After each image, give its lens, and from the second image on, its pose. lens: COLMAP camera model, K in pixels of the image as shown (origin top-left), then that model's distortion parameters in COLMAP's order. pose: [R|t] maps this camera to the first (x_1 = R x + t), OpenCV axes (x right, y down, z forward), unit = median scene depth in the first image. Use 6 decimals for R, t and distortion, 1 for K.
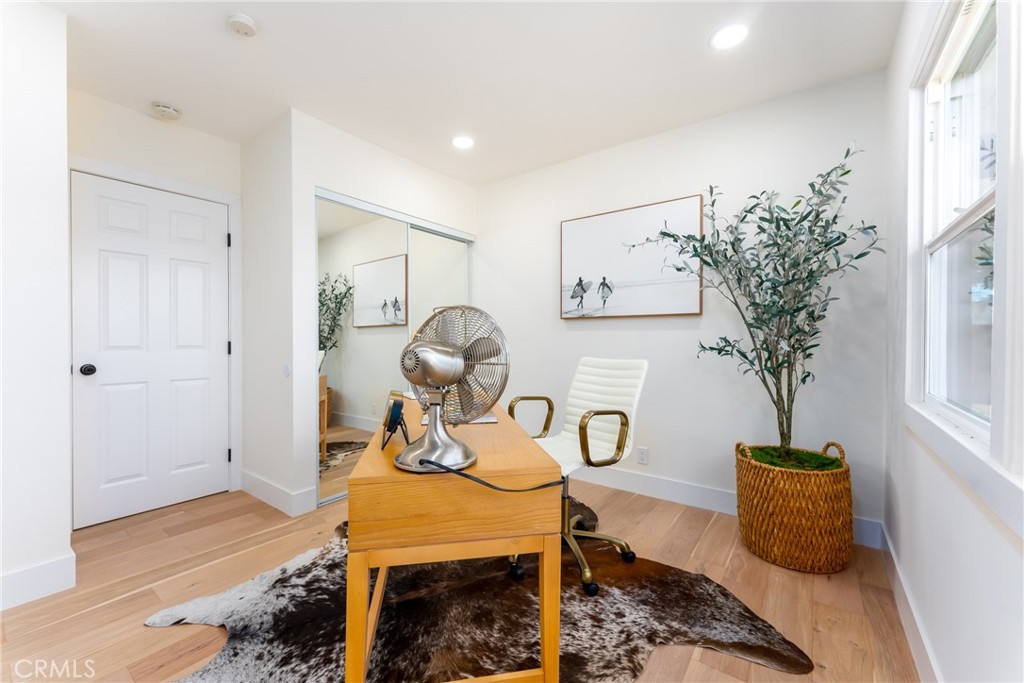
lens RADIAL K [[409.8, 0, 511.2], [0, 409.8, 341.6], [0, 0, 1]] dist [-0.001085, -0.000314]
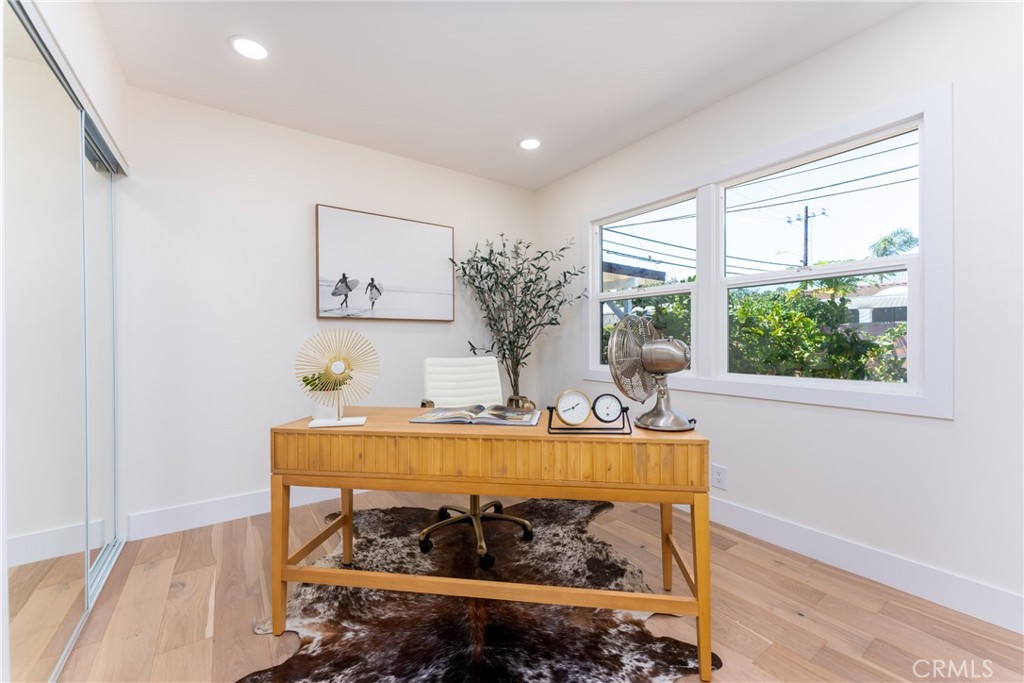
lens RADIAL K [[409.8, 0, 511.2], [0, 409.8, 341.6], [0, 0, 1]] dist [-0.001085, -0.000314]
pose [[0.313961, -0.009469, 0.949389, -0.701992], [0.008821, 0.999936, 0.007056, -0.009975], [-0.949395, 0.006160, 0.314024, 0.433501]]
